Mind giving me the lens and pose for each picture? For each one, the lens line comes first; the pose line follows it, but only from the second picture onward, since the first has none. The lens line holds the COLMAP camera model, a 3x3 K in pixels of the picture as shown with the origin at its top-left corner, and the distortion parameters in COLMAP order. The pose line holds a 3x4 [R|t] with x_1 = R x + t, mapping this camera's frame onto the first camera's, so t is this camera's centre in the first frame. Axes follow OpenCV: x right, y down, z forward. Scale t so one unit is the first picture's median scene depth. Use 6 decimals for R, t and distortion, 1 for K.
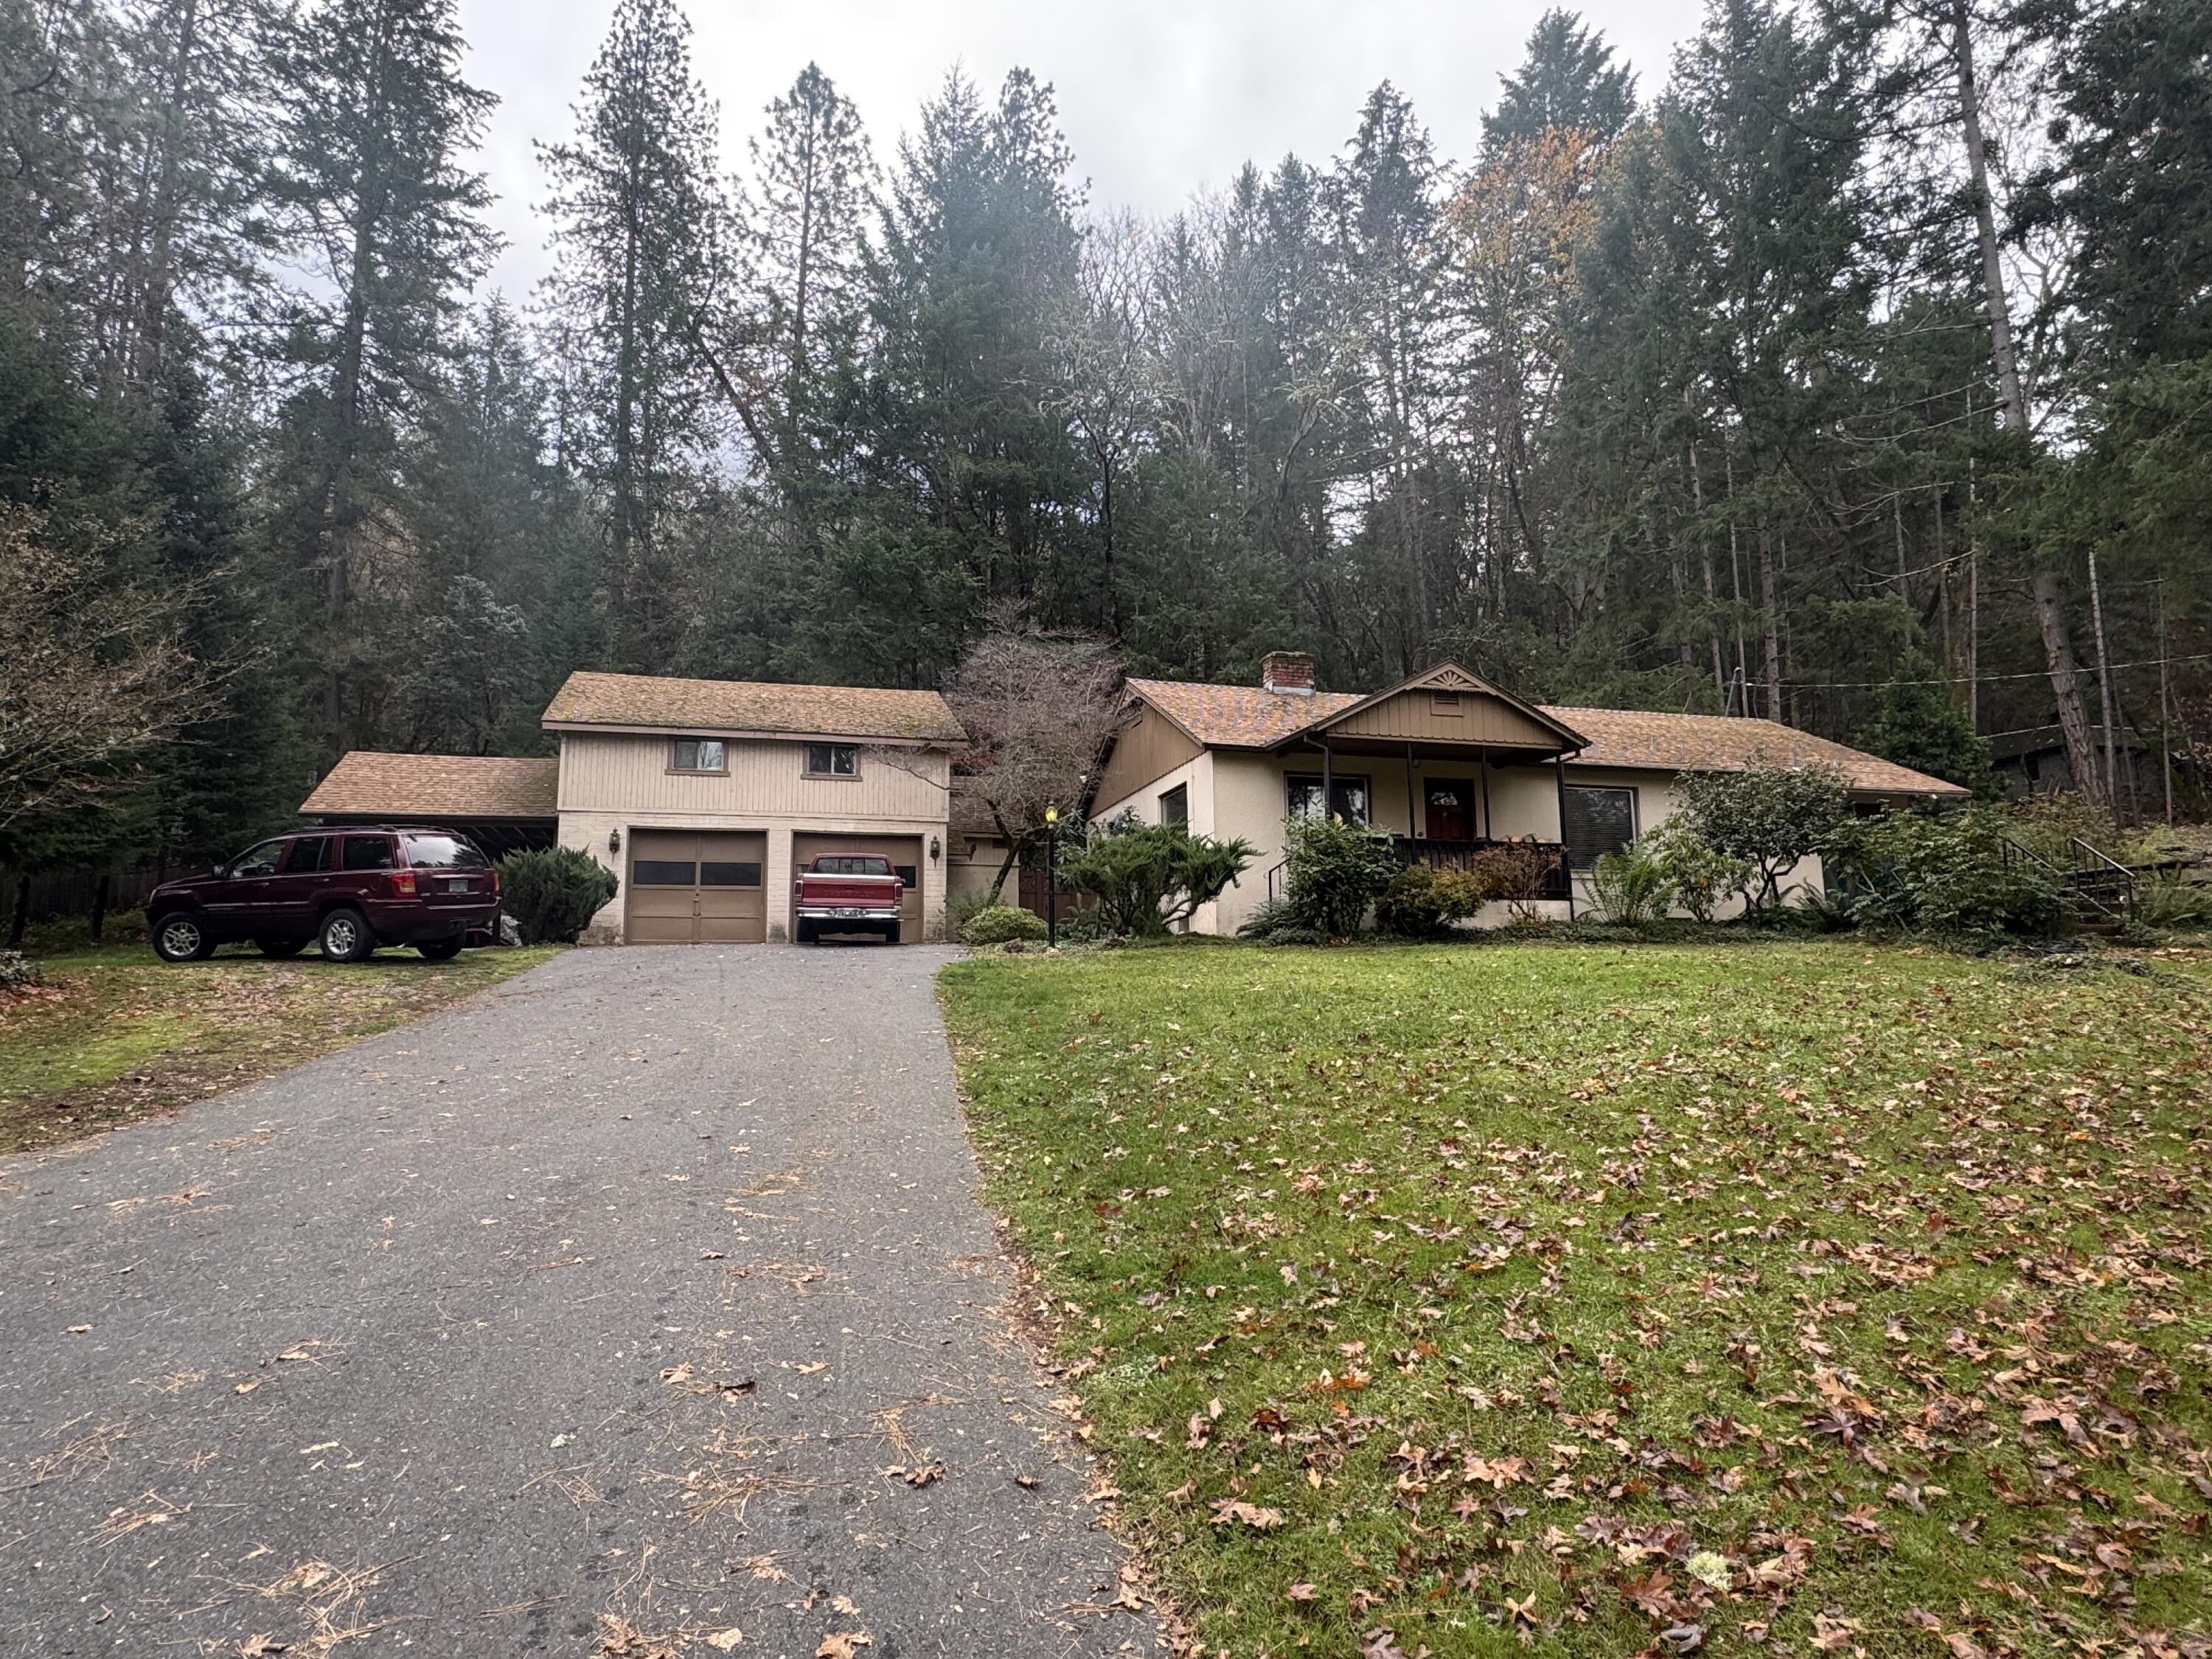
lens RADIAL K [[1300.5, 0, 1106.0], [0, 1300.5, 829.5], [0, 0, 1]] dist [-0.003290, -0.000808]
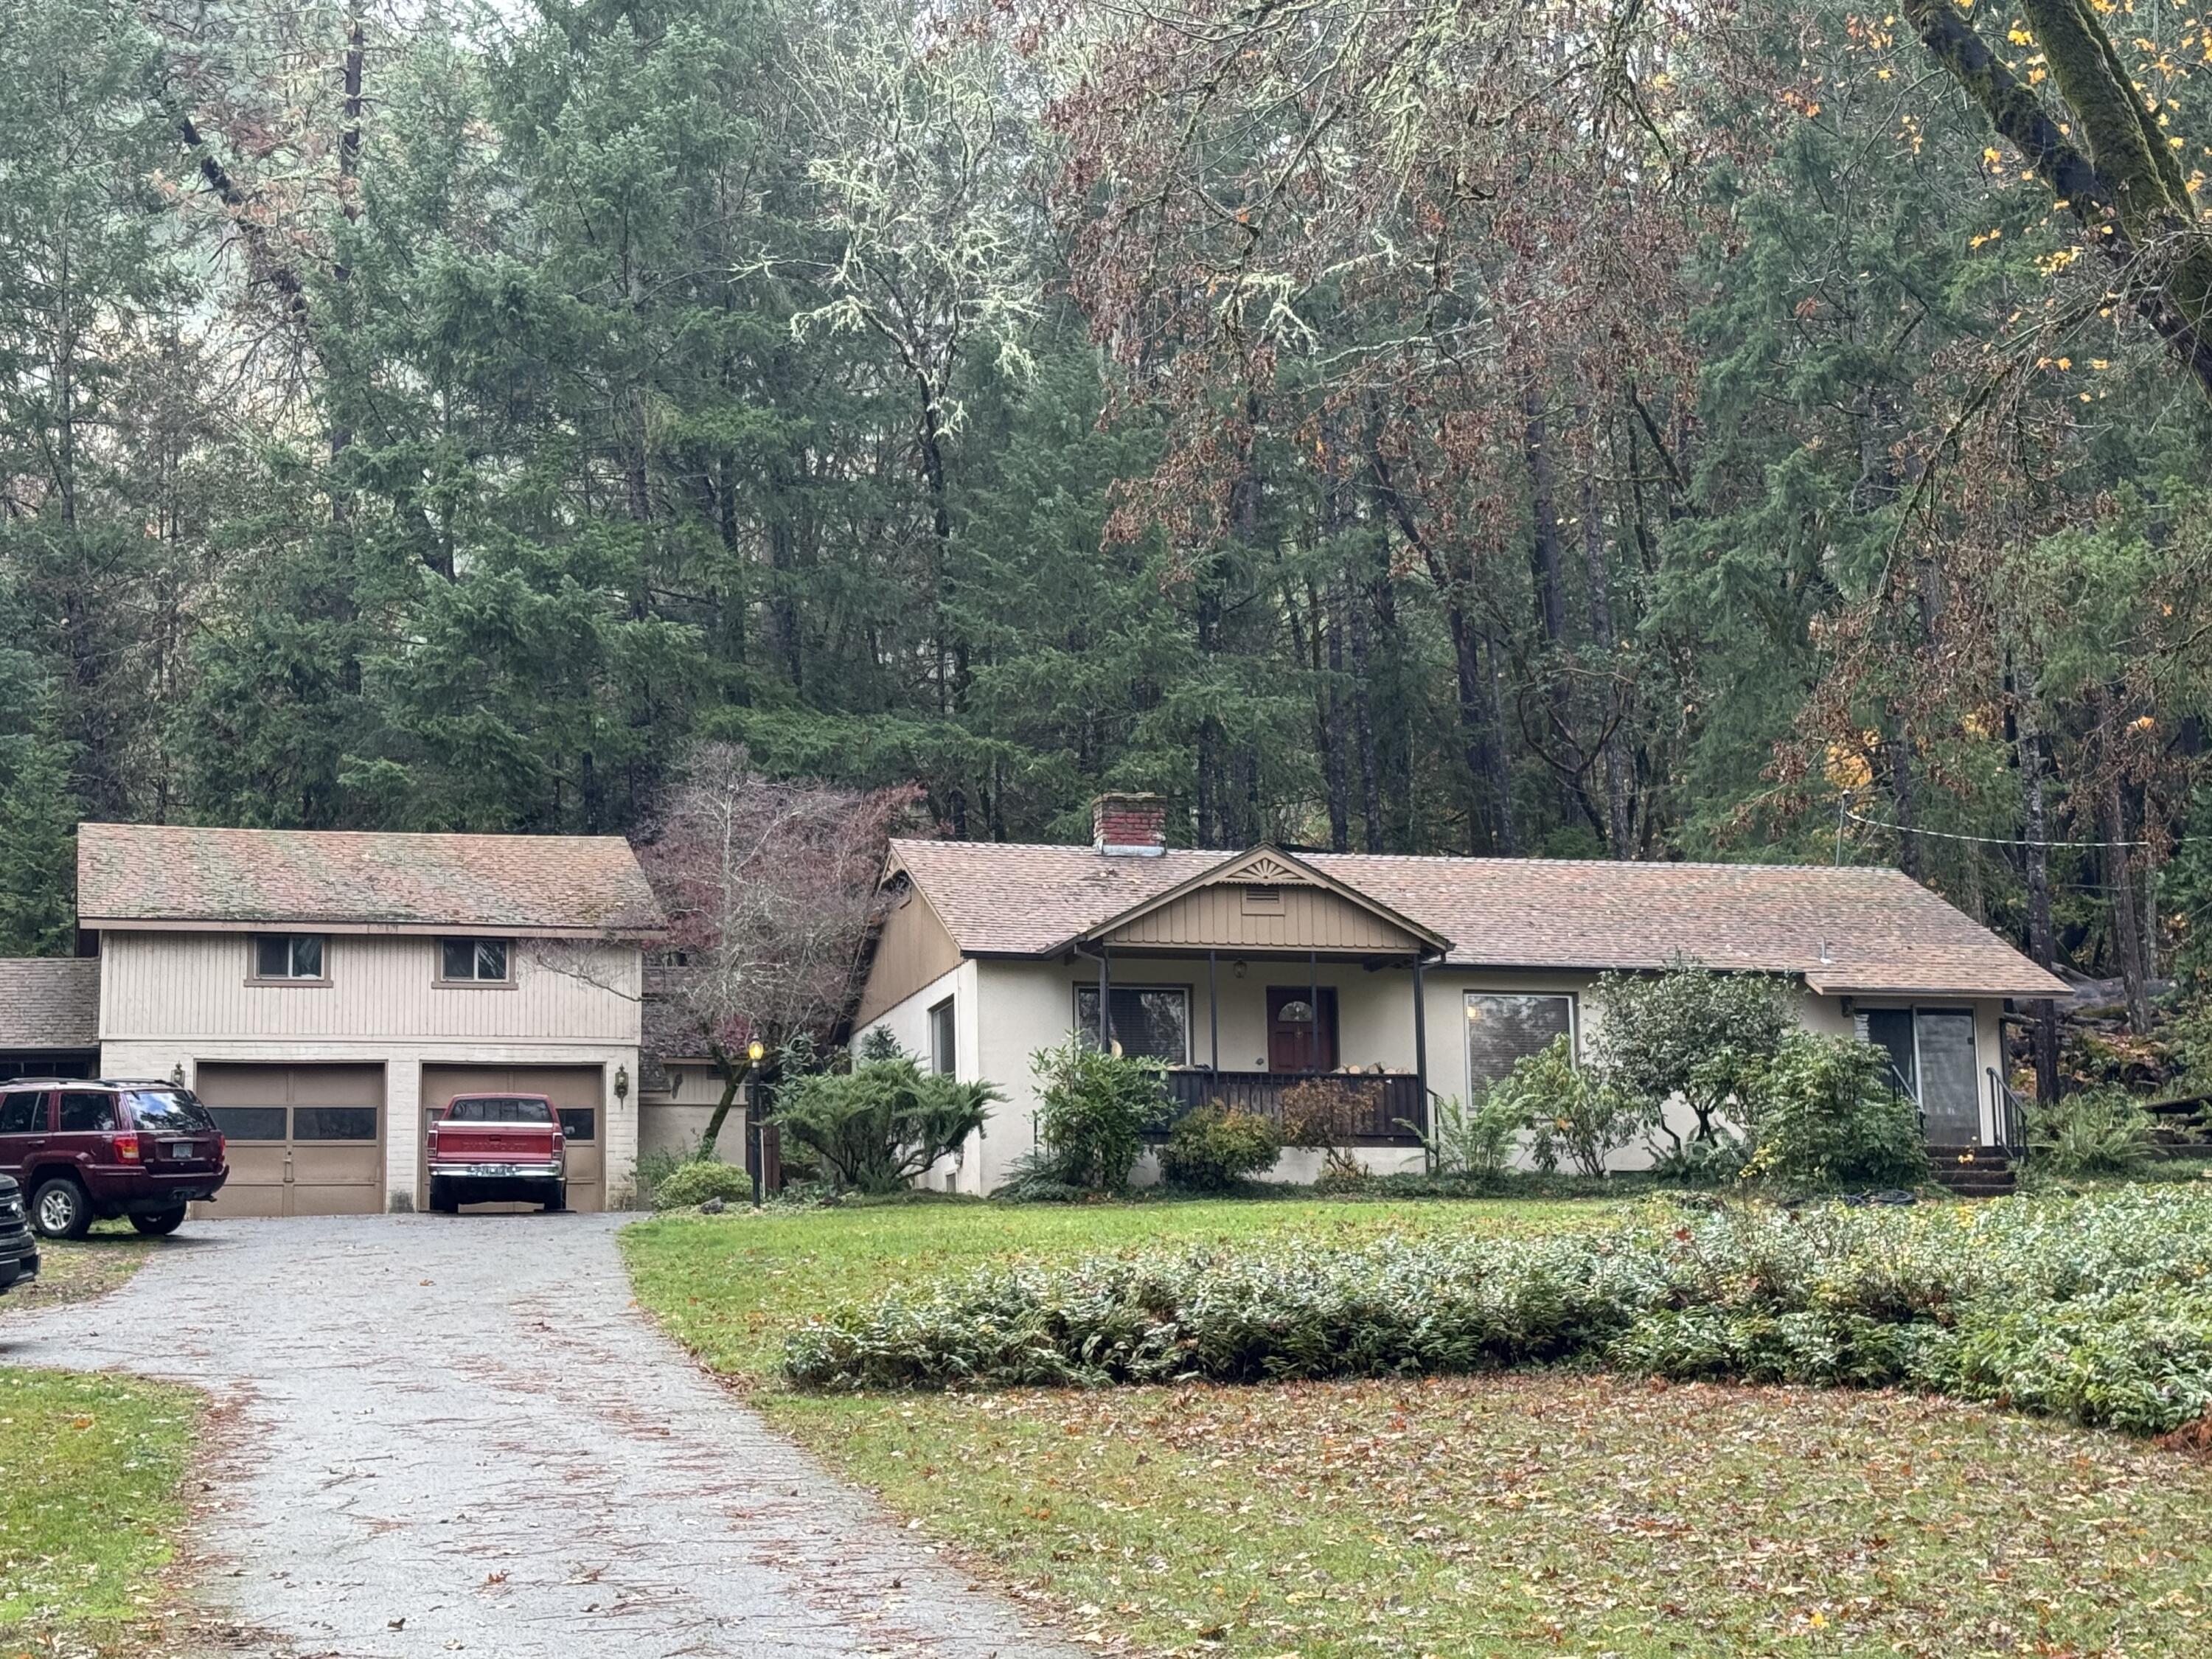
lens RADIAL K [[3806.1, 0, 1106.0], [0, 3806.1, 829.5], [0, 0, 1]] dist [0.172683, -0.109234]
pose [[0.999906, -0.009714, -0.009632, 0.161820], [0.009390, 0.999405, -0.033178, -0.054243], [0.009948, 0.033084, 0.999403, -1.135876]]
